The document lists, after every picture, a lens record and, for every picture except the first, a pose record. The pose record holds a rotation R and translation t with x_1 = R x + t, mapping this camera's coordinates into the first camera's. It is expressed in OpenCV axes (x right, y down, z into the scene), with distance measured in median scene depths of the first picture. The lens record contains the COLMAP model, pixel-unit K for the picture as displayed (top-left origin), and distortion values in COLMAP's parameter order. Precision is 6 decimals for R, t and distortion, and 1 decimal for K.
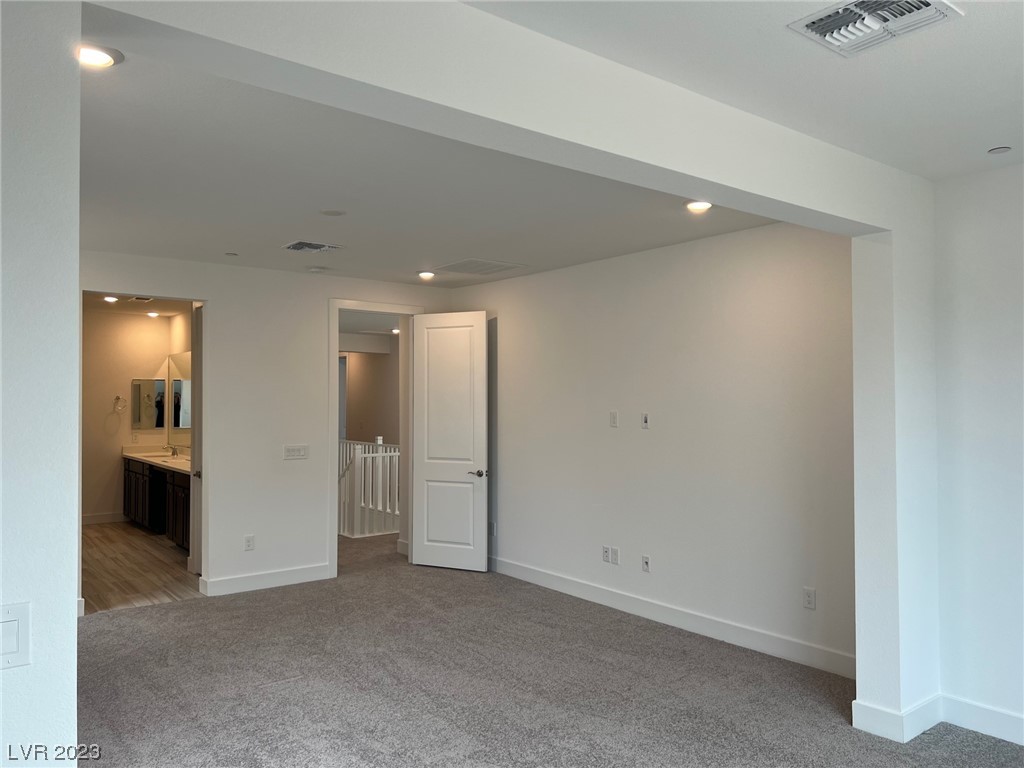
lens RADIAL K [[764.5, 0, 502.0], [0, 764.5, 384.2], [0, 0, 1]] dist [0.062494, -0.066849]
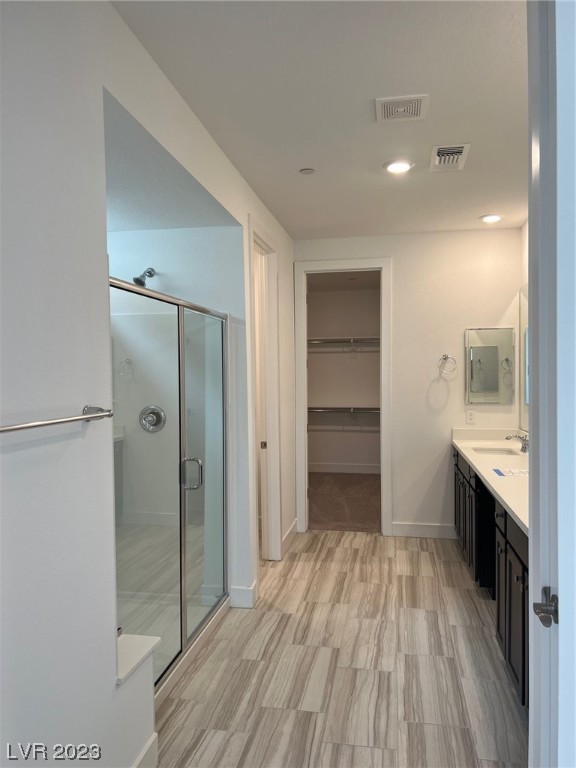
lens RADIAL K [[573.4, 0, 285.5], [0, 573.4, 383.5], [0, 0, 1]] dist [0.062494, -0.066849]
pose [[0.673407, 0.008060, -0.739228, -0.362899], [0.022816, 0.999238, 0.031679, 0.036407], [0.738920, -0.038200, 0.672710, 0.927307]]
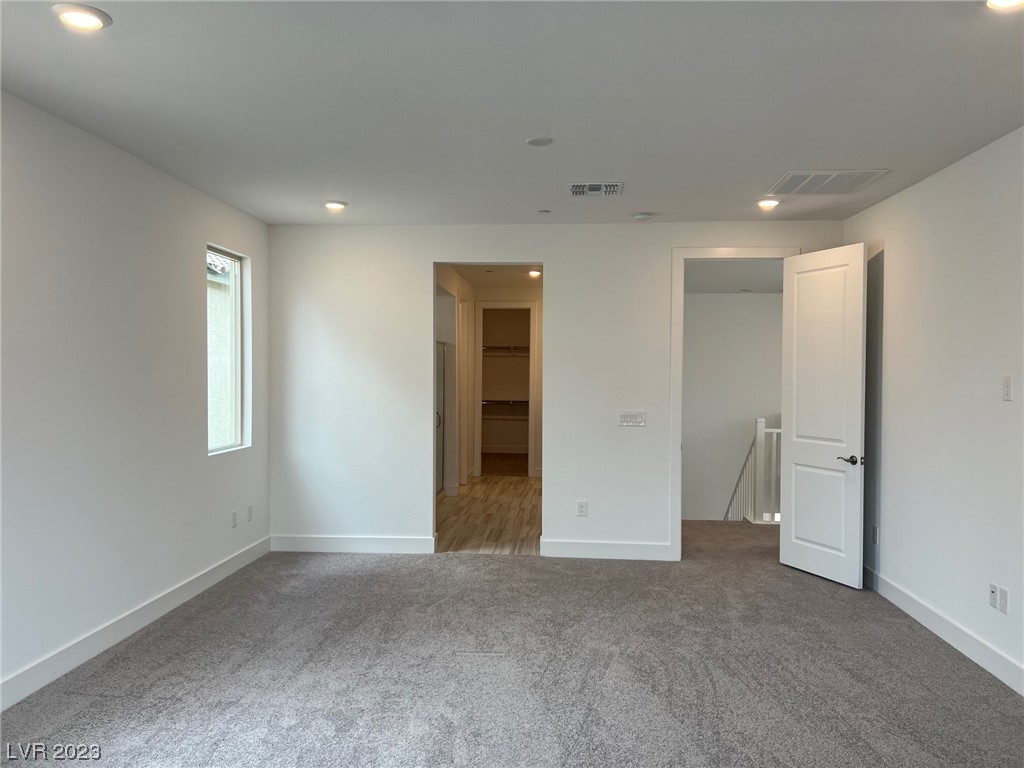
lens RADIAL K [[764.5, 0, 506.3], [0, 764.5, 383.5], [0, 0, 1]] dist [0.062494, -0.066849]
pose [[0.747583, 0.016365, -0.663967, 0.252561], [0.005640, 0.999504, 0.030985, 0.017978], [0.664145, -0.026909, 0.747120, 0.230416]]
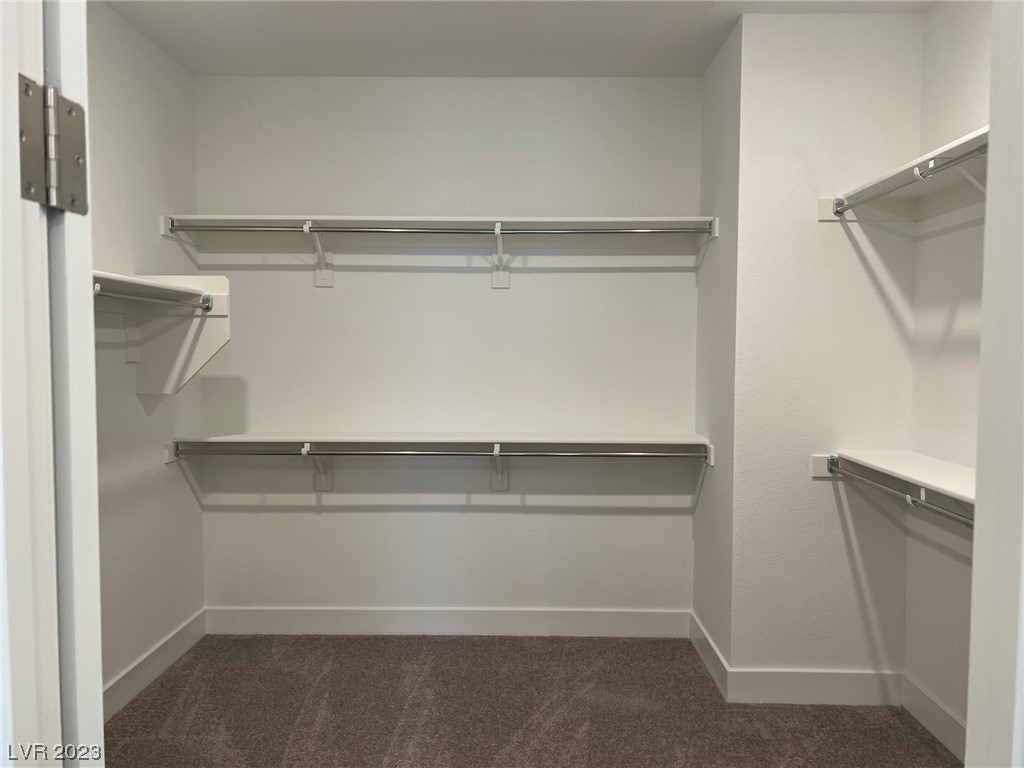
lens RADIAL K [[764.5, 0, 508.4], [0, 764.5, 382.2], [0, 0, 1]] dist [0.062494, -0.066849]
pose [[0.783633, 0.031495, -0.620425, -0.894822], [0.010416, 0.997907, 0.063814, 0.058491], [0.621137, -0.056469, 0.781665, 1.510136]]
